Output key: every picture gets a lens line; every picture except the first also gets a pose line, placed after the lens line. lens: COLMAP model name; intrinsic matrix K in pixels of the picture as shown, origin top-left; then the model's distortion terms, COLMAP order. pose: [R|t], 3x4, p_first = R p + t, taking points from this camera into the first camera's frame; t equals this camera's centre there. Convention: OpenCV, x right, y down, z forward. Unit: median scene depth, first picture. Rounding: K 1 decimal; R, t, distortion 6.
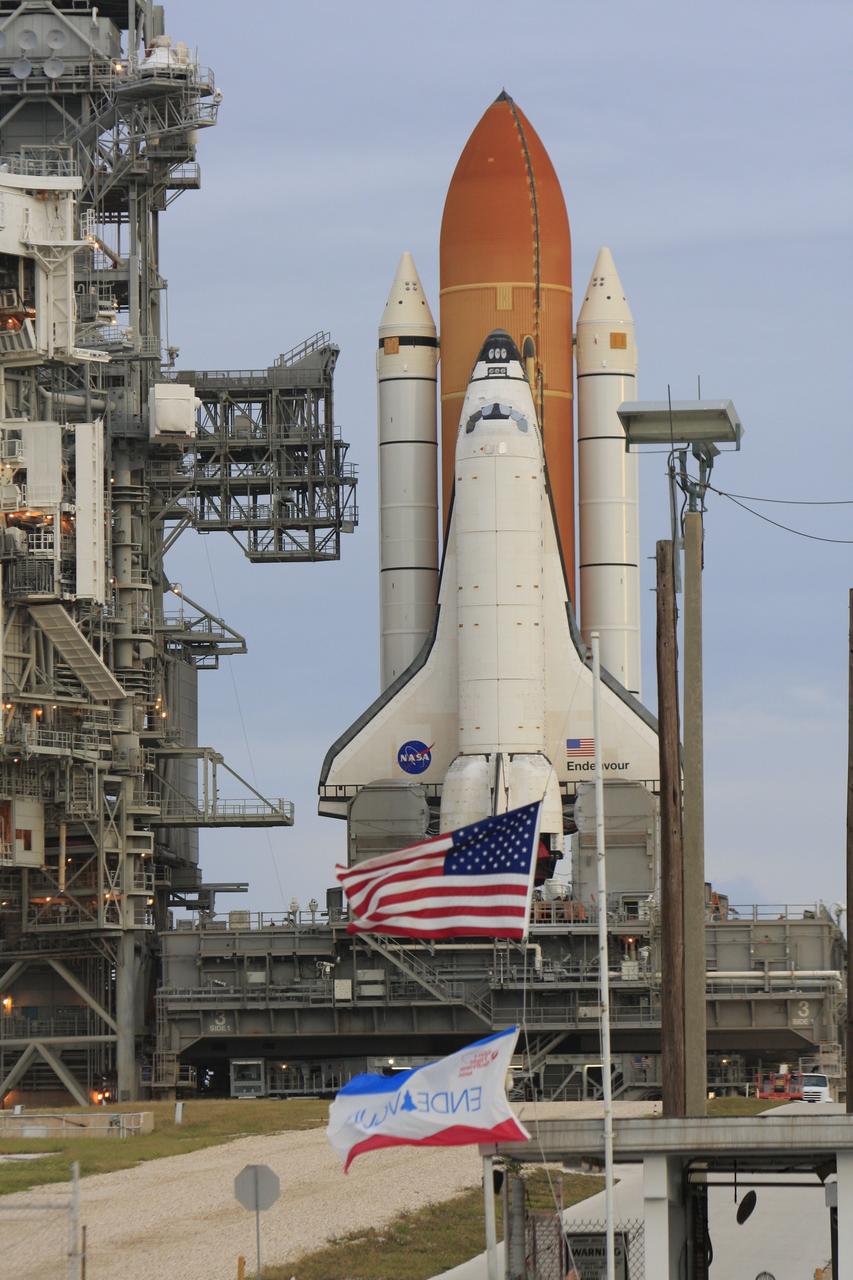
lens RADIAL K [[7933.8, 0, 435.1], [0, 7933.8, 645.7], [0, 0, 1]] dist [0.478950, 0.000000]
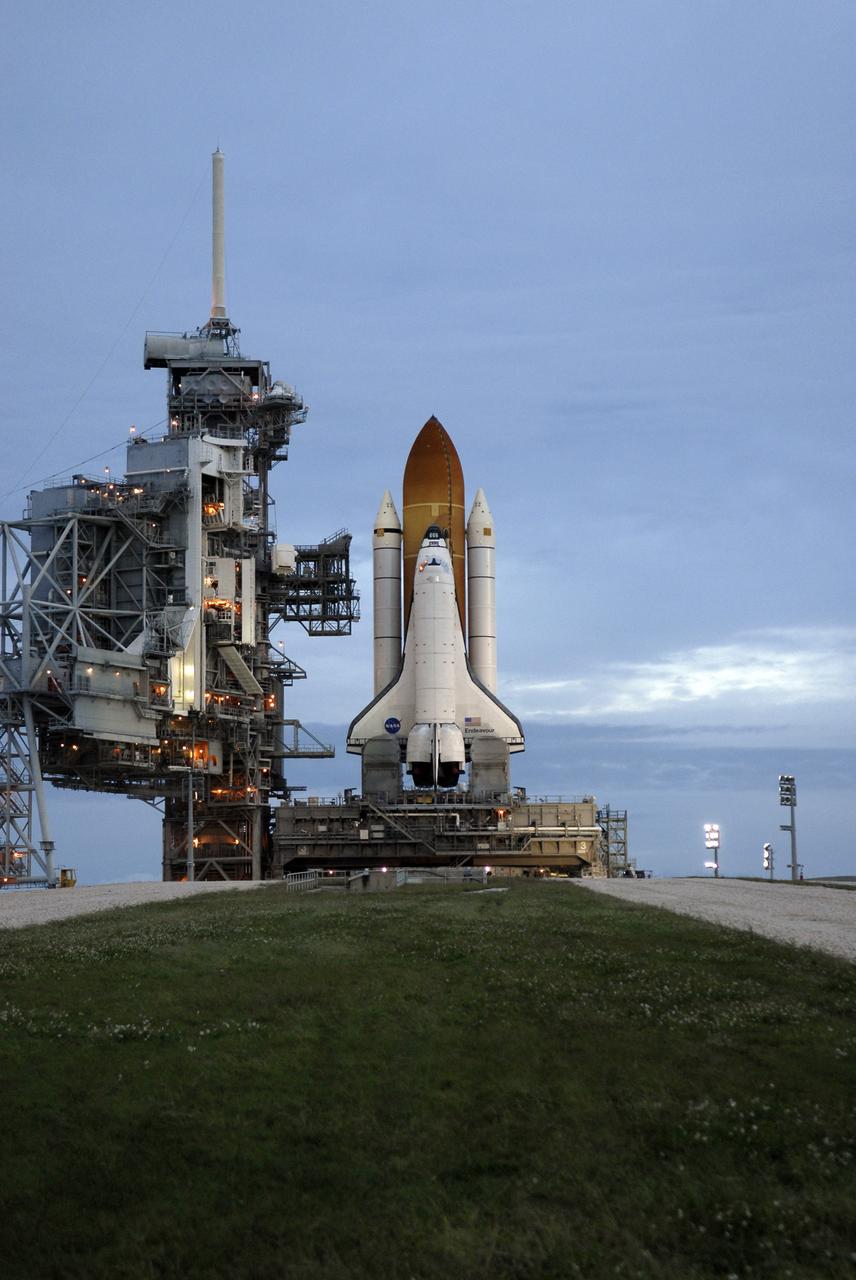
lens RADIAL K [[2857.8, 0, 425.5], [0, 2857.8, 643.1], [0, 0, 1]] dist [0.267688, 0.000000]
pose [[0.997801, 0.011737, 0.065240, -0.044187], [-0.009599, 0.999409, -0.032993, 0.017347], [-0.065589, 0.032294, 0.997324, 0.243819]]
